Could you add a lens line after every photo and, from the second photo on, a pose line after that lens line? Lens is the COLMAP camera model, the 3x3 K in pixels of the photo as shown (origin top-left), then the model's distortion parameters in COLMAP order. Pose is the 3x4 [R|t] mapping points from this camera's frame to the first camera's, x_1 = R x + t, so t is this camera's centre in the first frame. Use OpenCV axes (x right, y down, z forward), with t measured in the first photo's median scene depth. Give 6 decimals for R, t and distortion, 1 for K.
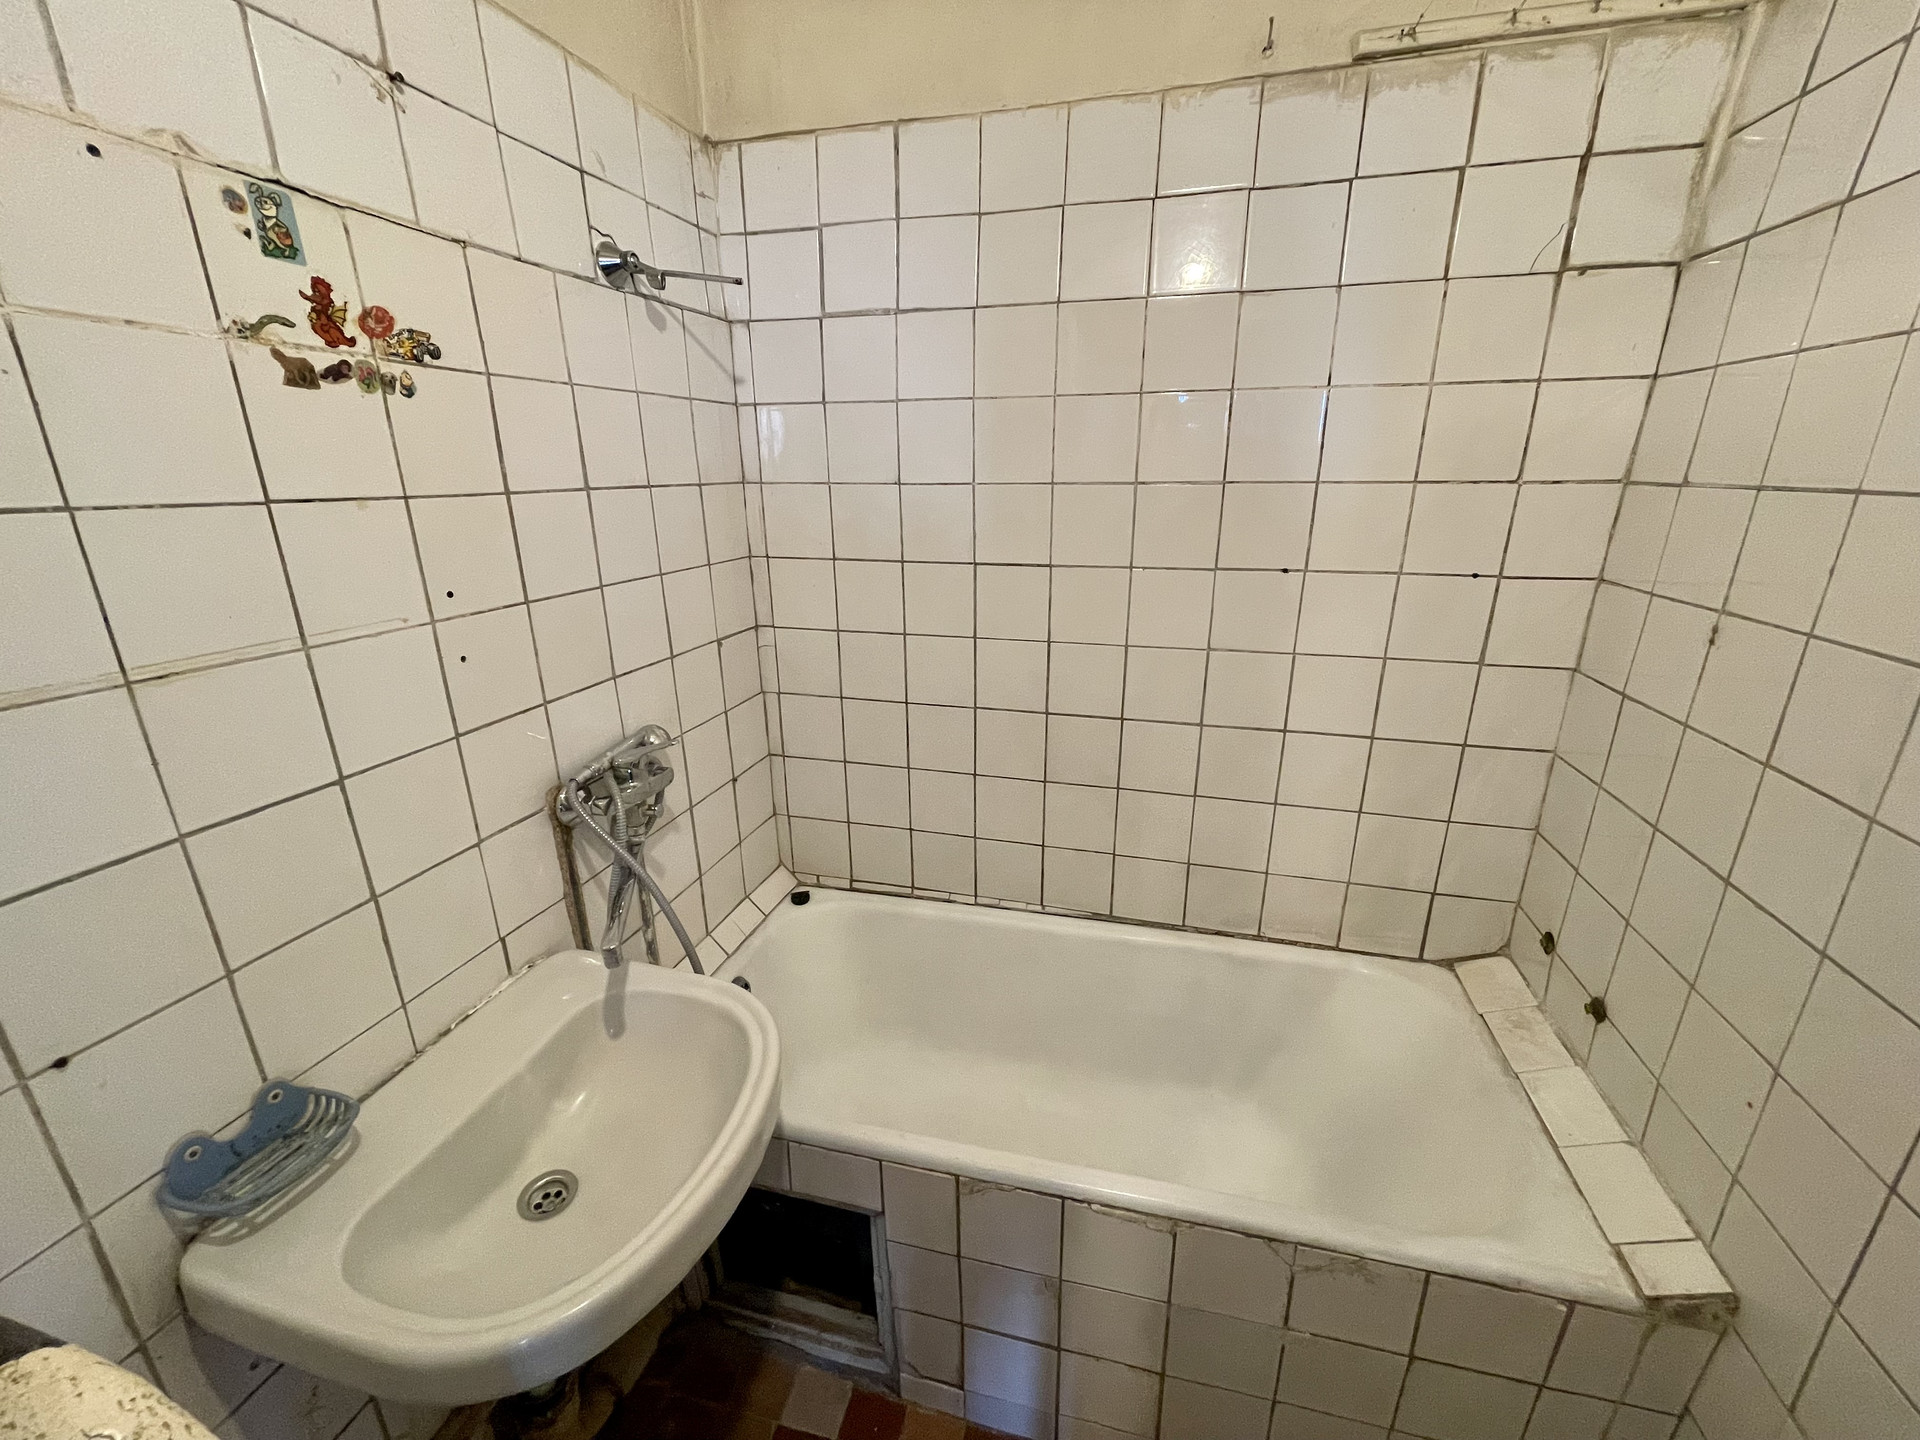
lens RADIAL K [[779.7, 0, 957.7], [0, 779.7, 719.4], [0, 0, 1]] dist [-0.006720, 0.001074]
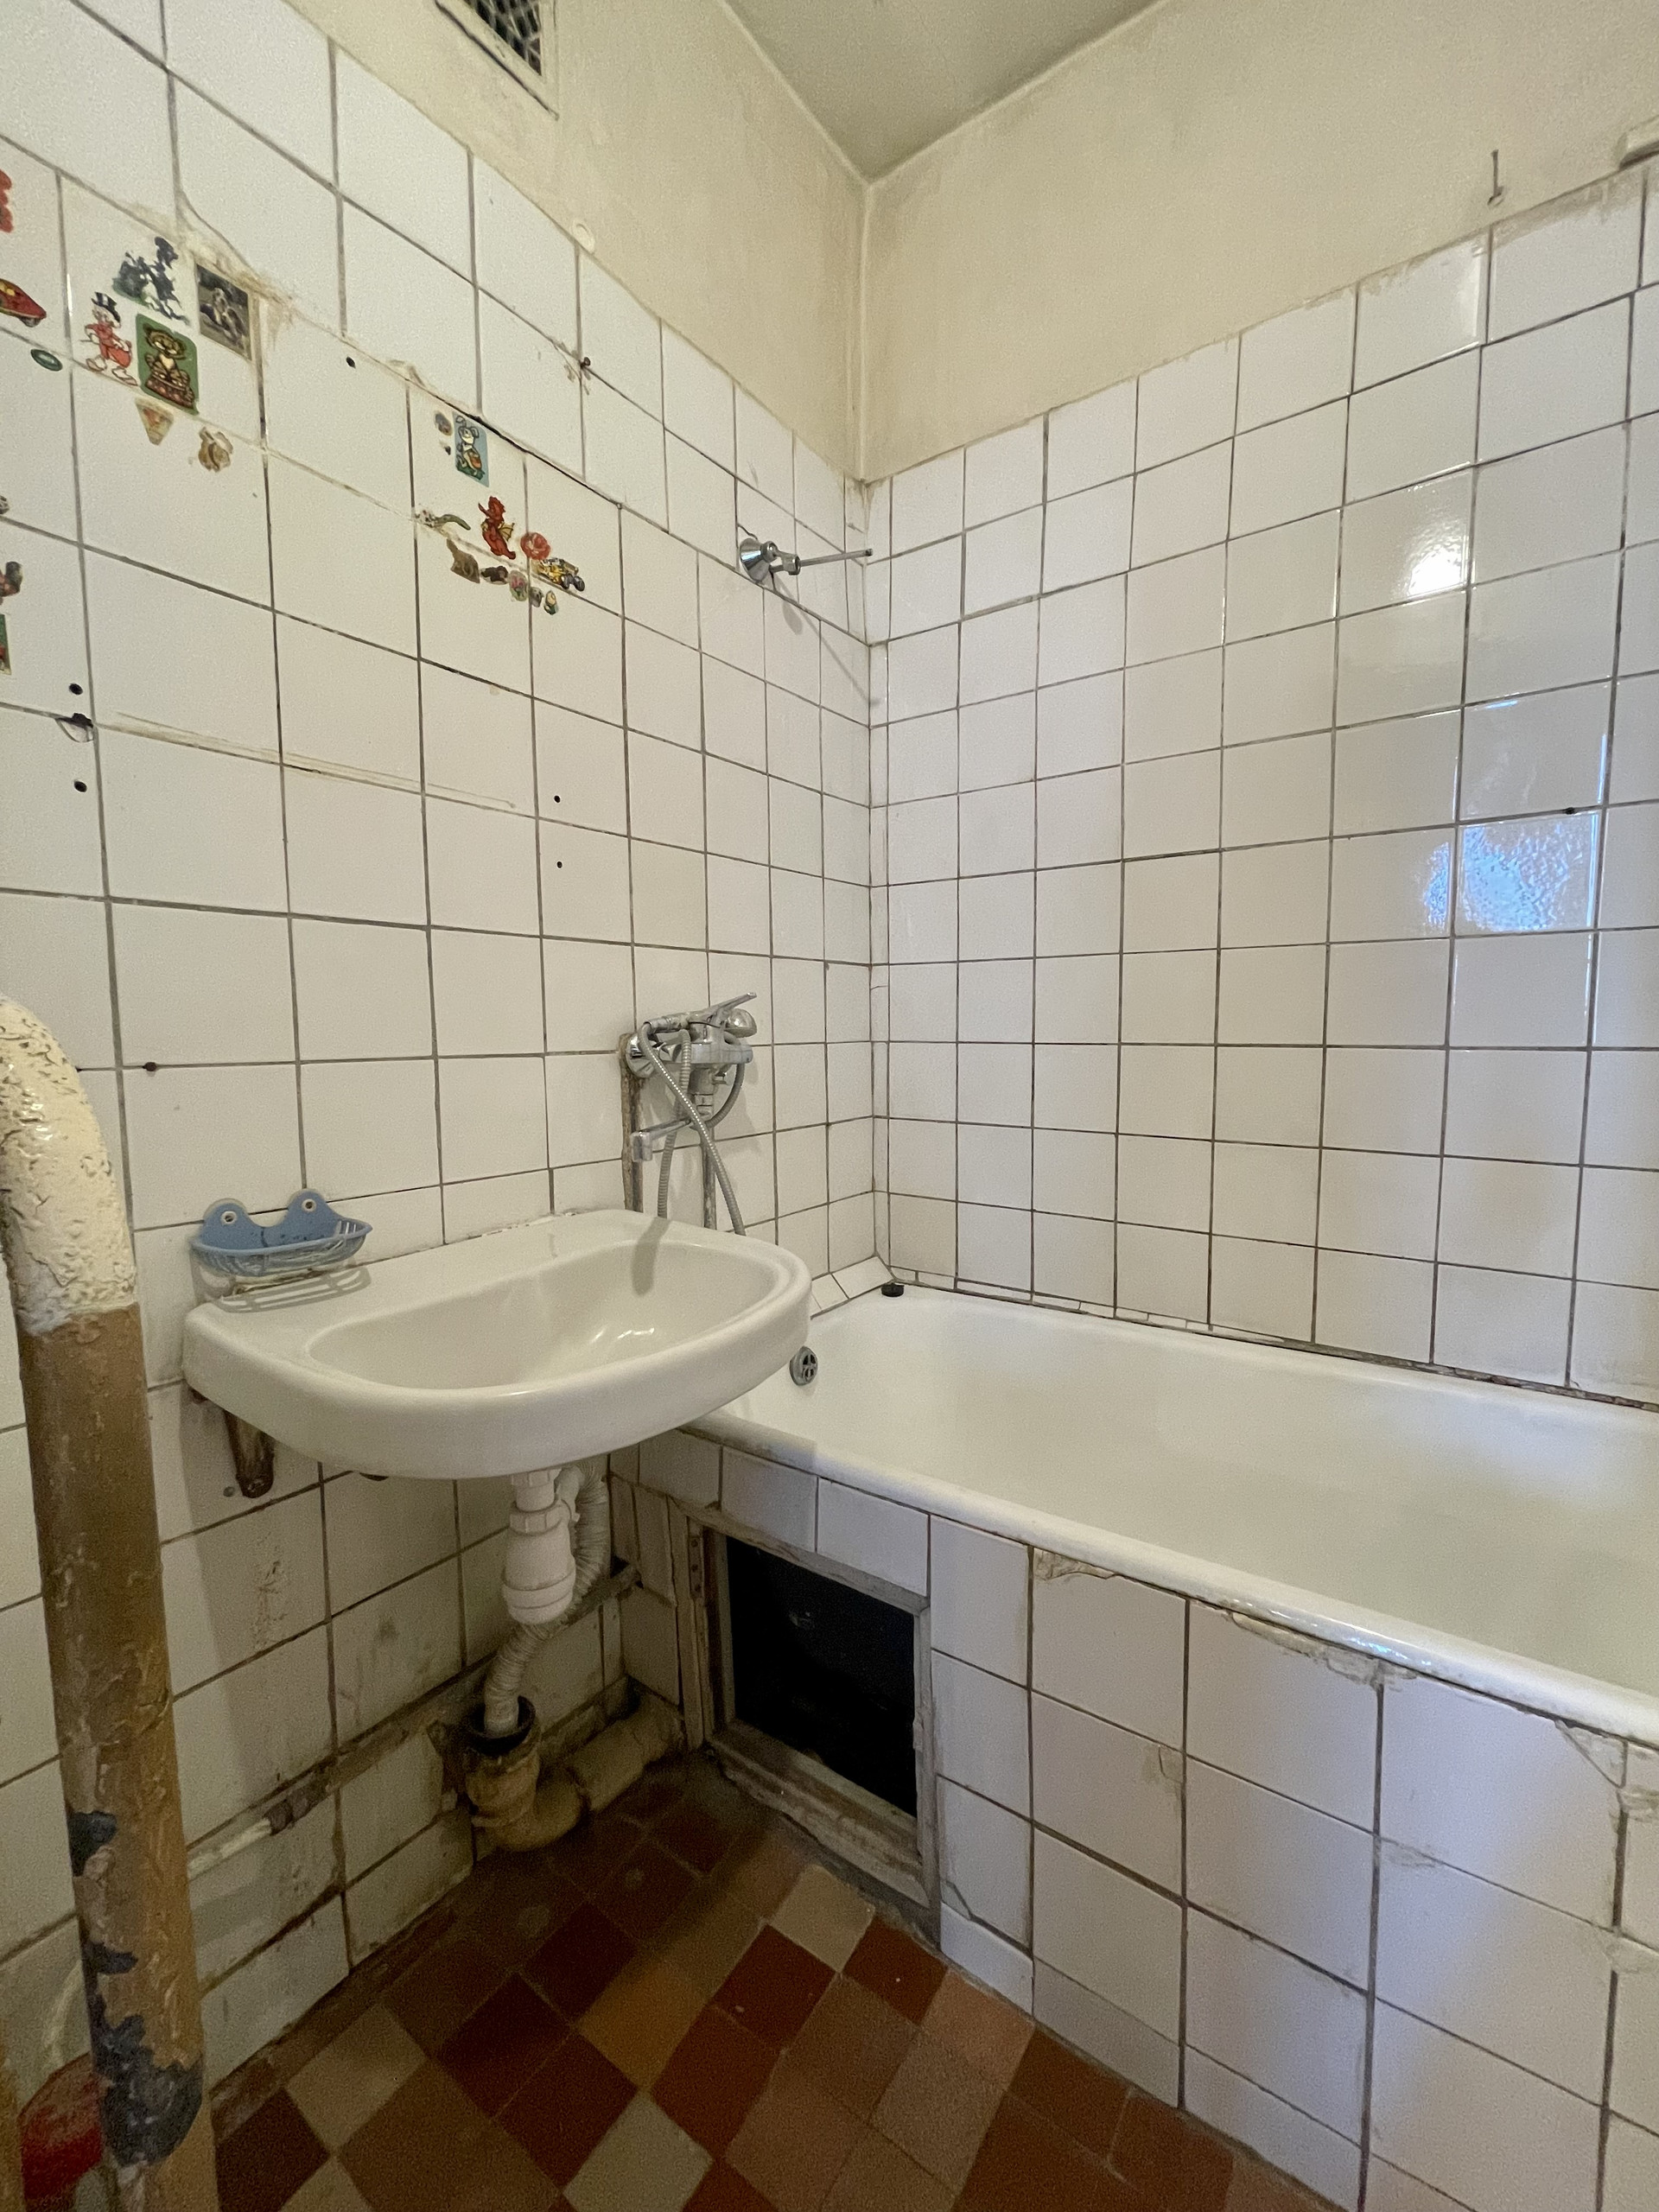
lens RADIAL K [[898.3, 0, 831.8], [0, 898.3, 1103.9], [0, 0, 1]] dist [-0.006720, 0.001074]
pose [[0.936700, 0.031049, -0.348754, 0.094683], [-0.107114, 0.973716, -0.201005, 0.356259], [0.333346, 0.225637, 0.915406, 0.101452]]
